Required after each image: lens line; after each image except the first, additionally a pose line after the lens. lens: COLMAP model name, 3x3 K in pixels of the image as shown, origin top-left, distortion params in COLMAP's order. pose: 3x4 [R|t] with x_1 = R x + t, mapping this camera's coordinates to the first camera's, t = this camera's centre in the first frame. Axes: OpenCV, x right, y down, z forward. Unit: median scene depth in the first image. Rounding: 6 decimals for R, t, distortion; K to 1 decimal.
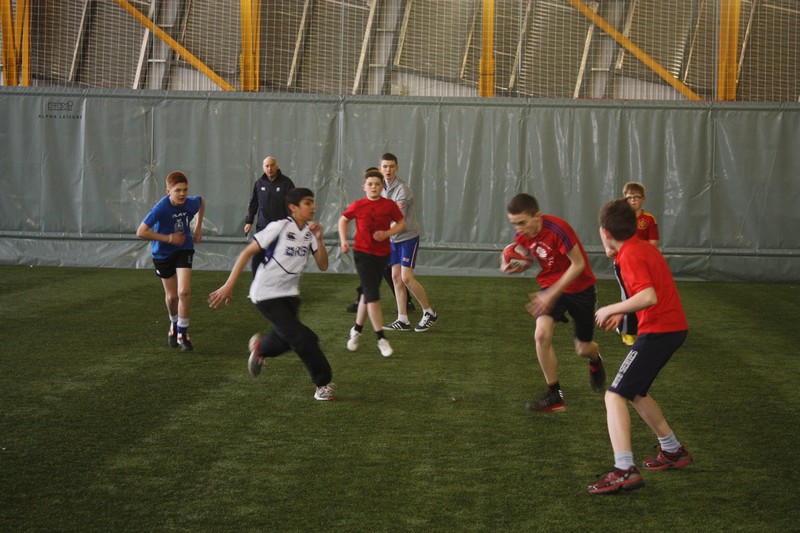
lens RADIAL K [[1926.0, 0, 400.0], [0, 1926.0, 266.5], [0, 0, 1]] dist [0.120640, -0.131688]
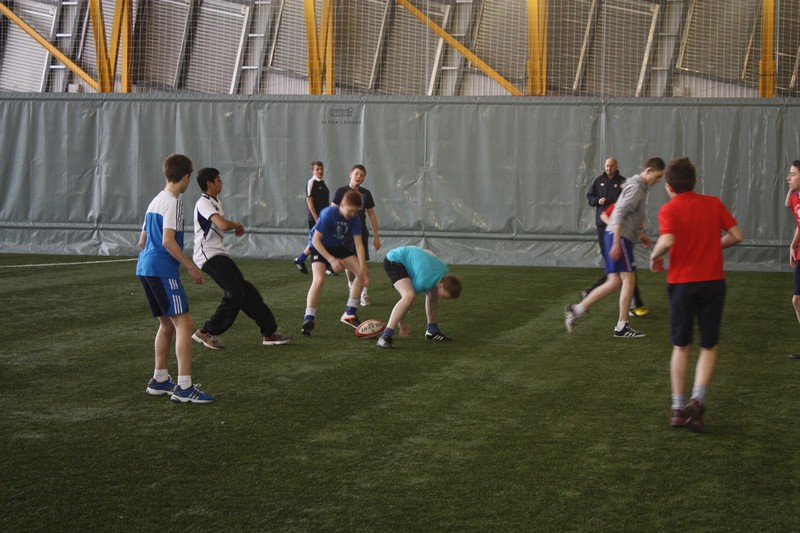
lens RADIAL K [[1843.0, 0, 400.0], [0, 1843.0, 266.5], [0, 0, 1]] dist [0.026365, 0.563833]
pose [[0.986739, 0.000377, -0.162315, 0.011777], [-0.000083, 0.999998, 0.001817, 0.000533], [0.162315, -0.001779, 0.986737, -0.004069]]
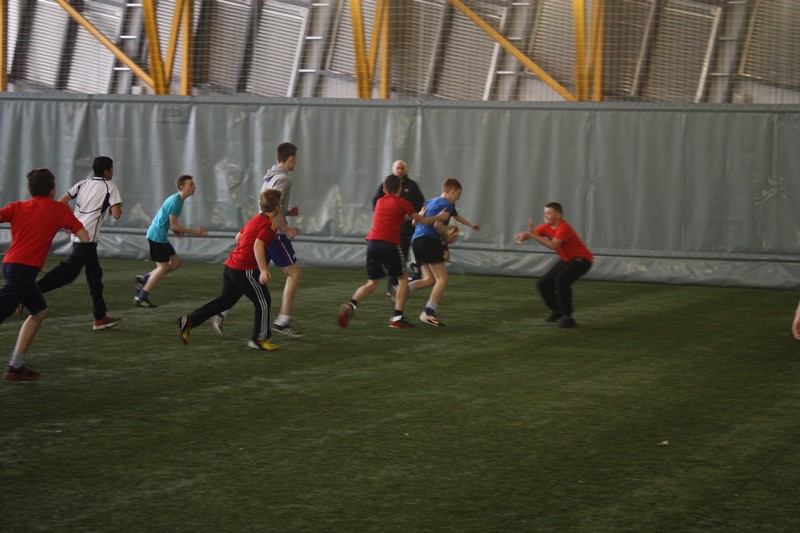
lens RADIAL K [[1926.0, 0, 400.0], [0, 1926.0, 266.5], [0, 0, 1]] dist [0.120640, -0.131688]
pose [[0.952024, 0.019770, -0.305383, 0.139484], [-0.022131, 0.999746, -0.004269, 0.002393], [0.305221, 0.010823, 0.952220, 0.007274]]
